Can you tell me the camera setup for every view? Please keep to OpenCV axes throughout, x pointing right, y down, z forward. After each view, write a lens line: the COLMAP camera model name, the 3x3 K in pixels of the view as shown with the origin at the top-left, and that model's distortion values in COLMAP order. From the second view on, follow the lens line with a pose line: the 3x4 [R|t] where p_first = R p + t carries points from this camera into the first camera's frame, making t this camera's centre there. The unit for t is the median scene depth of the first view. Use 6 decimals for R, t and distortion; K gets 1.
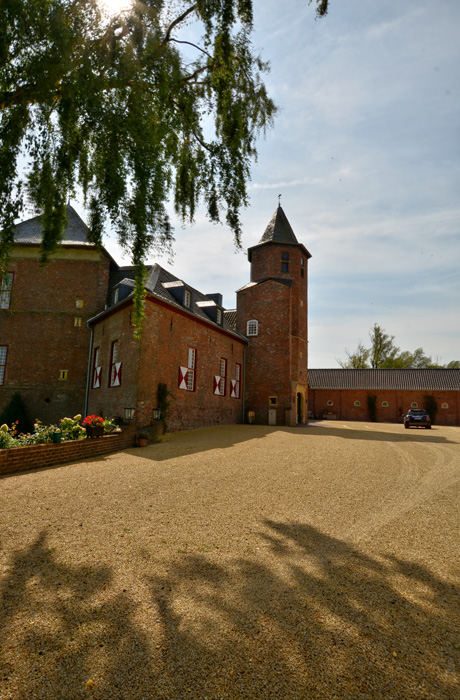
lens RADIAL K [[392.8, 0, 229.6], [0, 392.8, 349.9], [0, 0, 1]] dist [-0.024843, 0.001050]
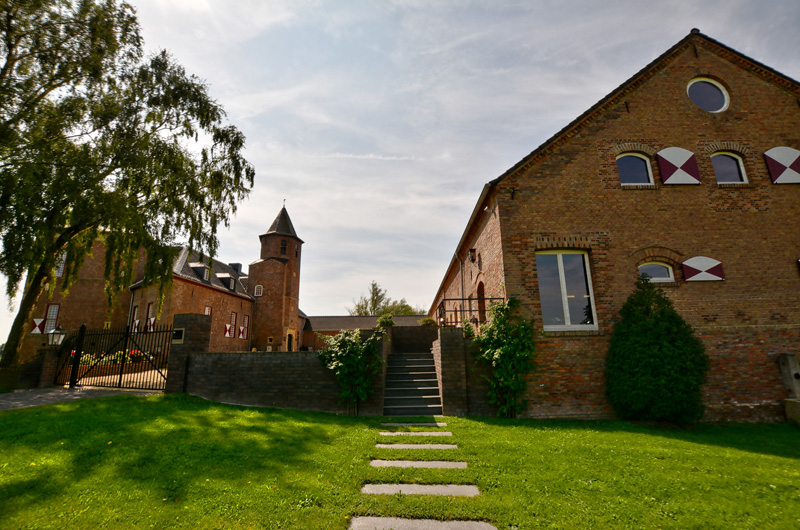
lens RADIAL K [[357.1, 0, 401.6], [0, 357.1, 269.9], [0, 0, 1]] dist [-0.027024, -0.000040]
pose [[0.942871, 0.029201, 0.331877, 0.120969], [-0.006483, 0.997571, -0.069355, -0.045272], [-0.333096, 0.063241, 0.940770, -0.446946]]
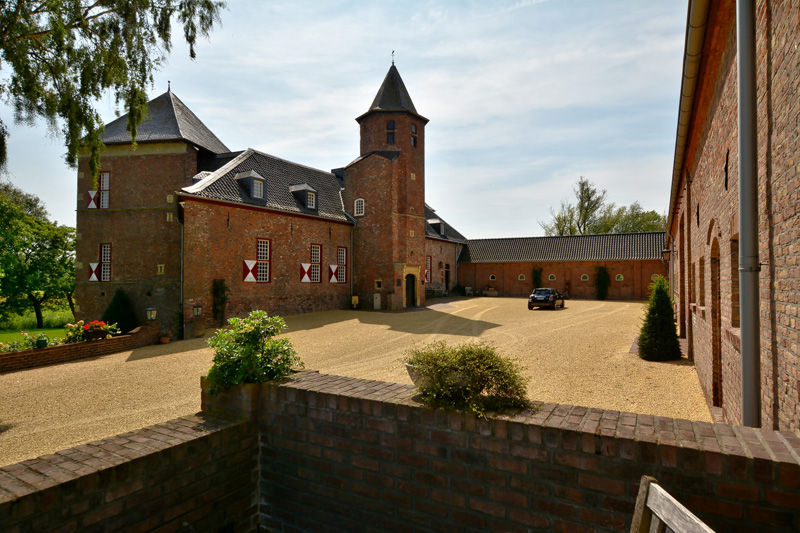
lens RADIAL K [[448.9, 0, 393.3], [0, 448.9, 264.1], [0, 0, 1]] dist [-0.024843, 0.001050]
pose [[0.986115, -0.040474, -0.161054, 0.312219], [0.059540, 0.991536, 0.115376, -0.041325], [0.155021, -0.123363, 0.980179, -0.053503]]
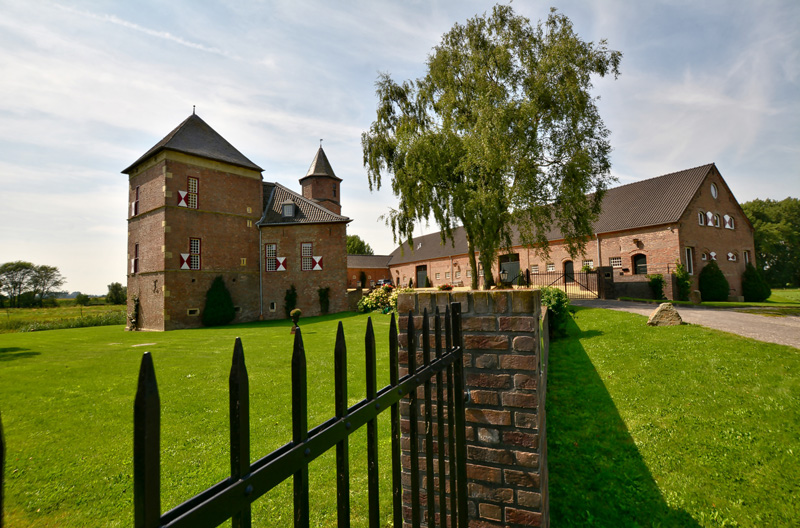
lens RADIAL K [[394.8, 0, 393.9], [0, 394.8, 270.0], [0, 0, 1]] dist [-0.027982, -0.000027]
pose [[0.643857, -0.012732, 0.765040, -0.953479], [-0.076426, 0.993791, 0.080859, -0.050734], [-0.761319, -0.110531, 0.638887, -0.251044]]
